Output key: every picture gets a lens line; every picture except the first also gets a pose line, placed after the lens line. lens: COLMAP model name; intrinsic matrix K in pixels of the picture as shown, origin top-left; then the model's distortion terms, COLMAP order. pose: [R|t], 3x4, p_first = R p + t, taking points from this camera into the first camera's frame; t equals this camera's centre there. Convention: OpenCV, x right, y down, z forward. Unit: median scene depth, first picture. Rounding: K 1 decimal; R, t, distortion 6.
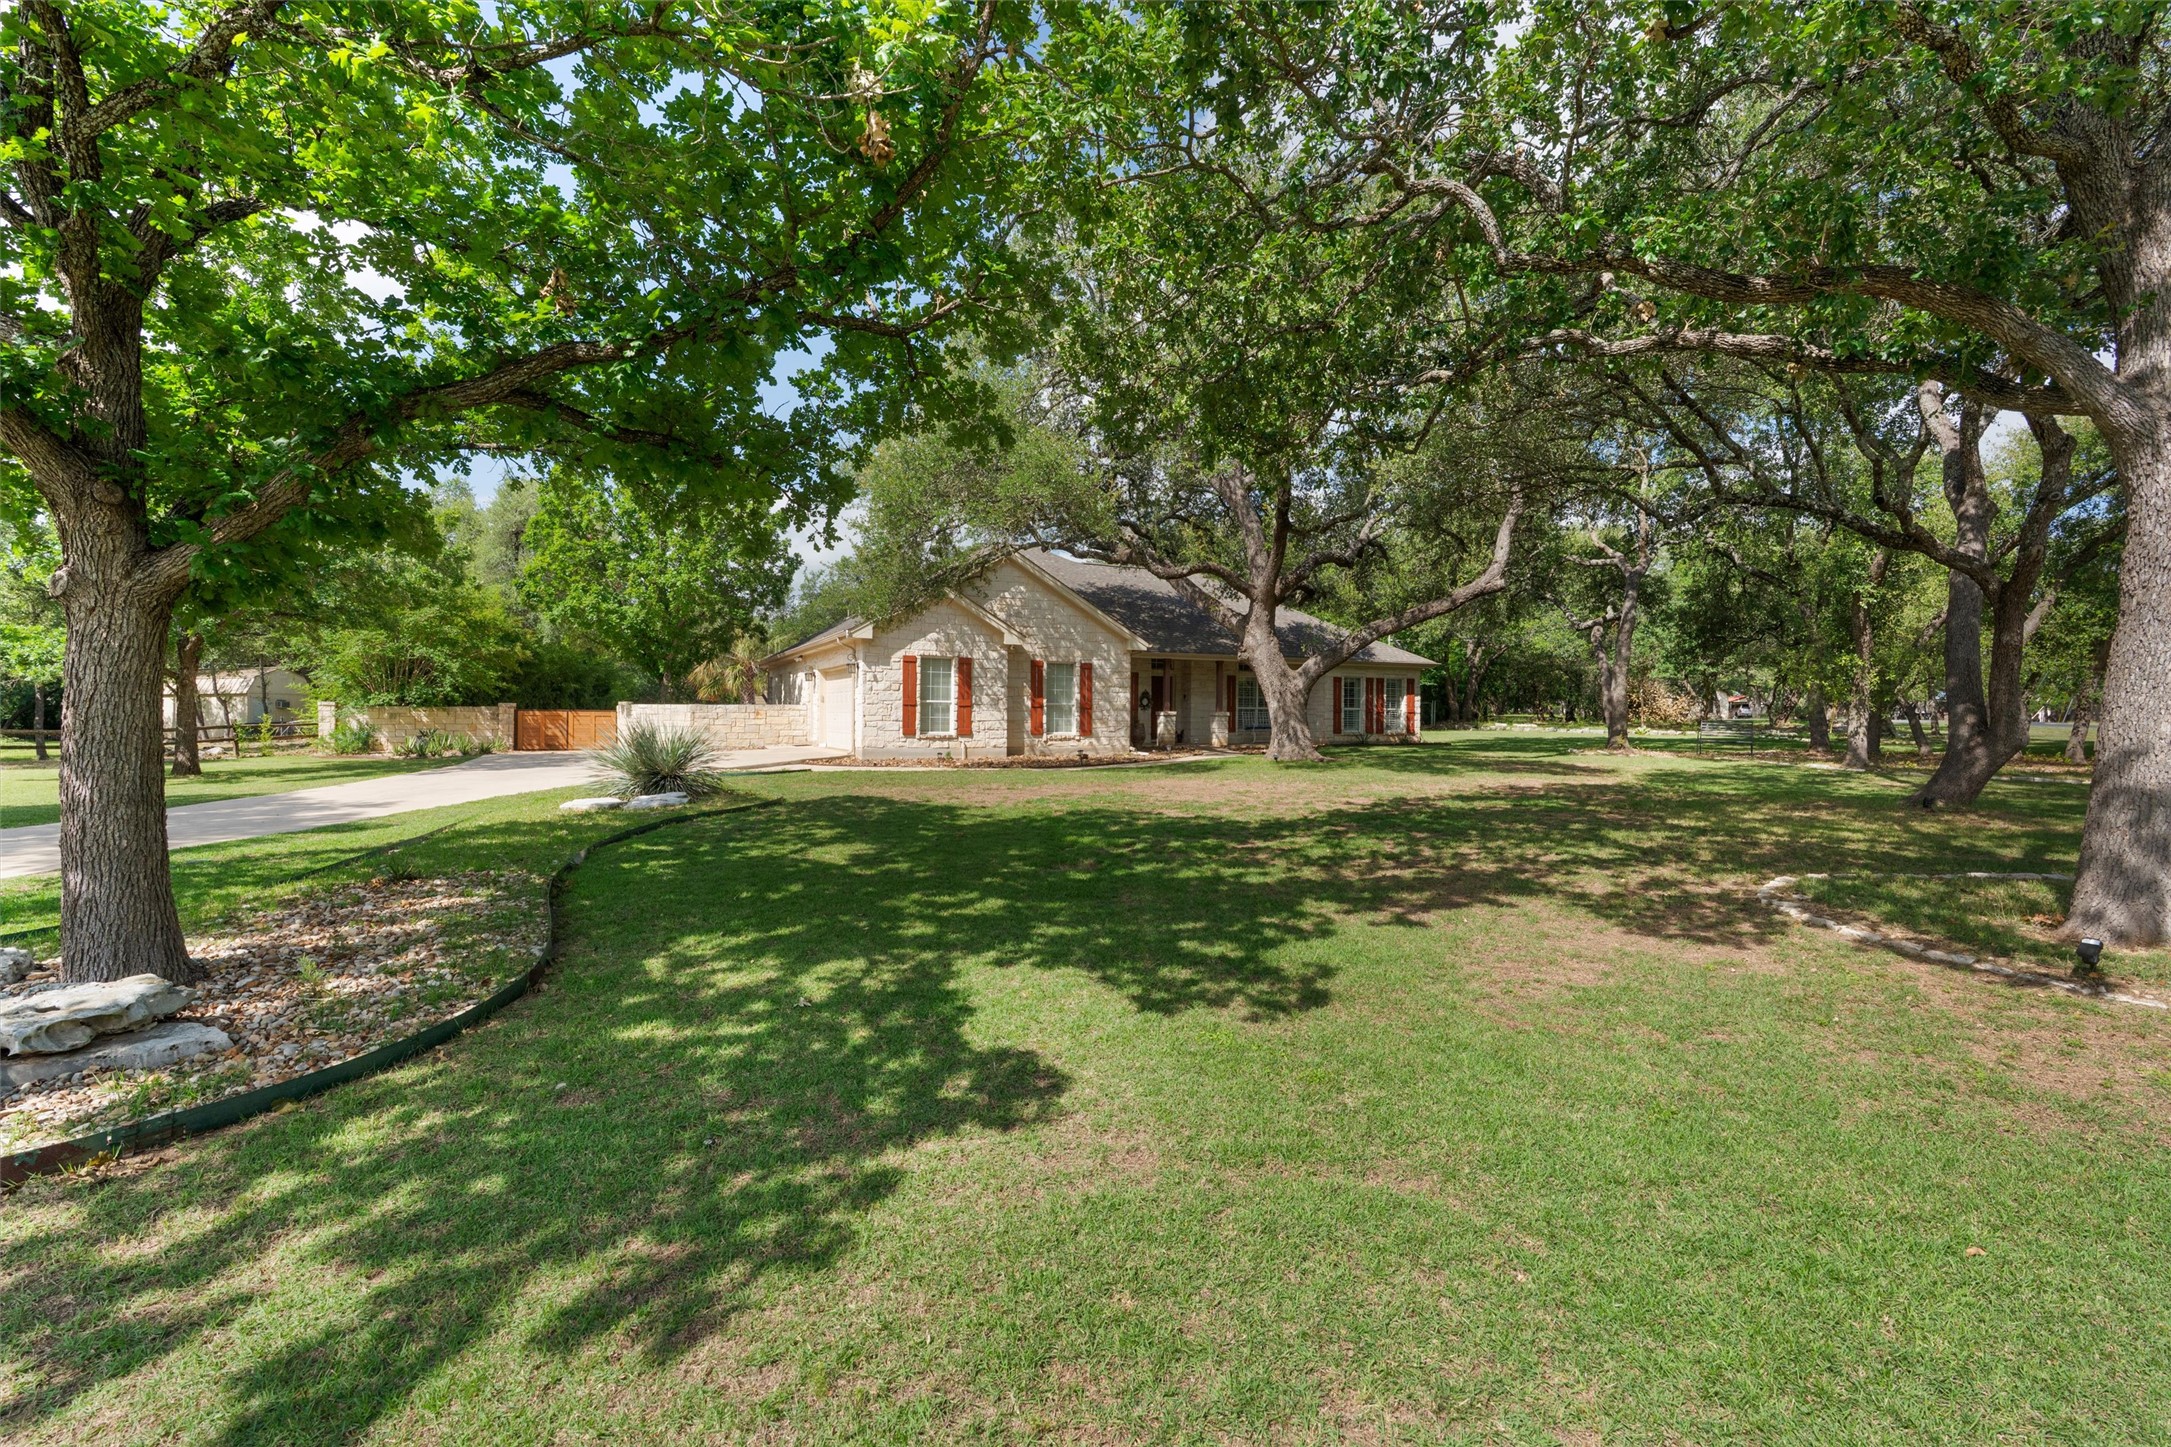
lens RADIAL K [[987.0, 0, 1083.8], [0, 987.0, 727.7], [0, 0, 1]] dist [-0.011357, 0.005401]
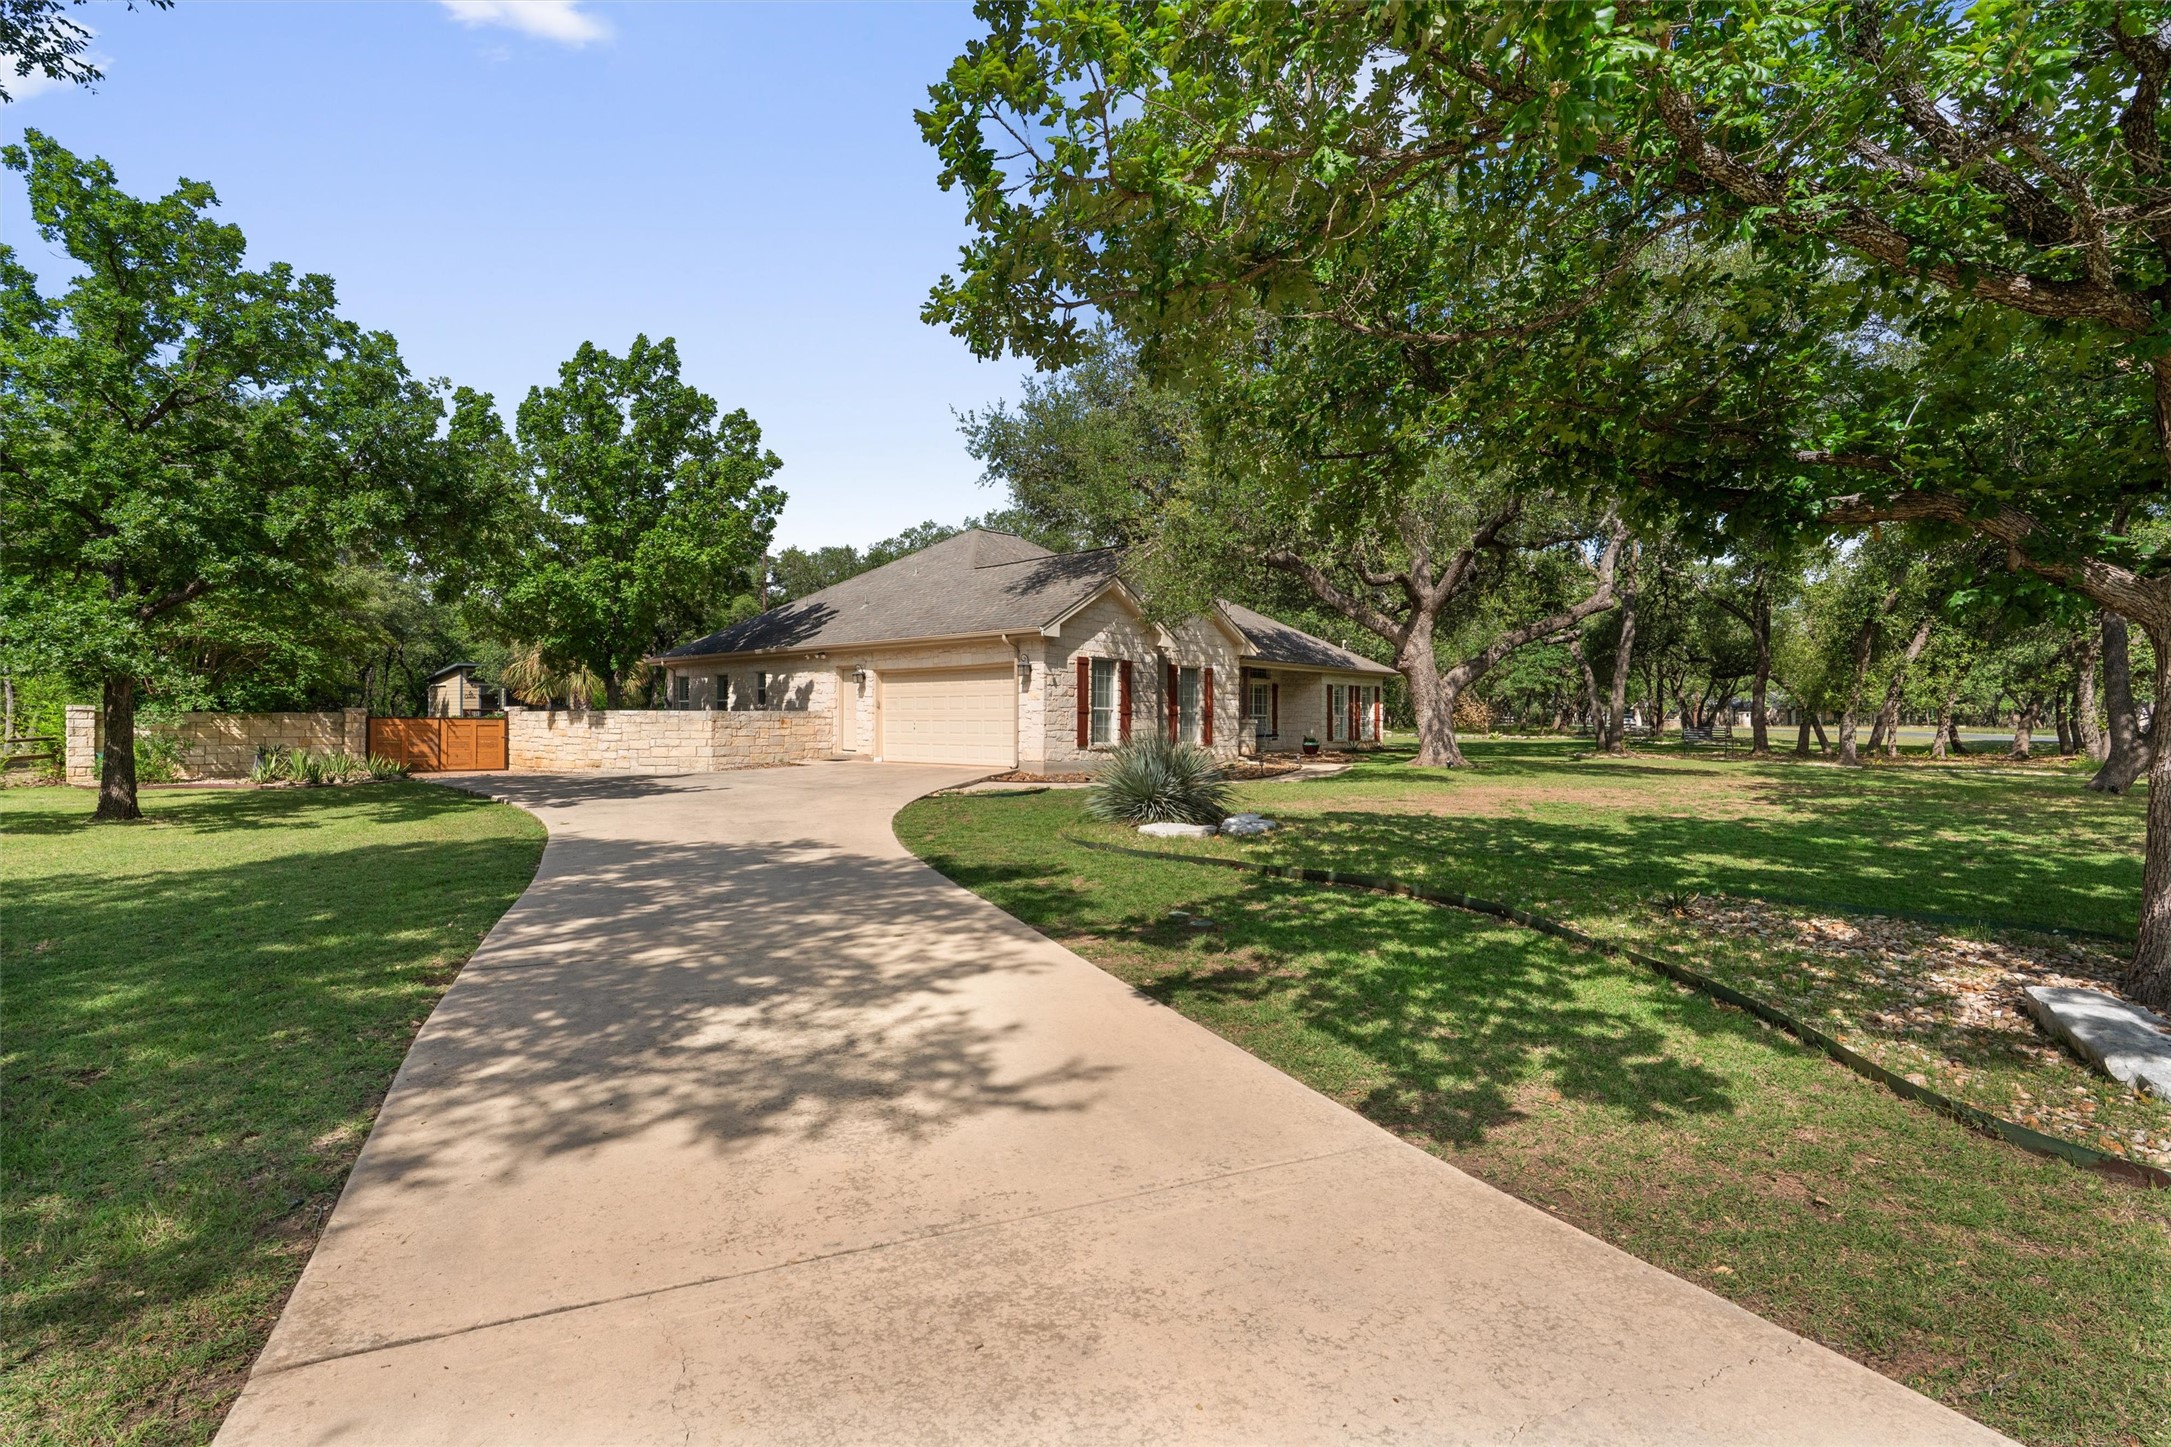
lens RADIAL K [[987.0, 0, 1083.8], [0, 987.0, 727.7], [0, 0, 1]] dist [-0.011357, 0.005401]
pose [[0.928520, -0.004610, 0.371254, -0.490845], [0.006547, 0.999971, -0.003959, -0.005606], [-0.371225, 0.006106, 0.928523, 0.166429]]
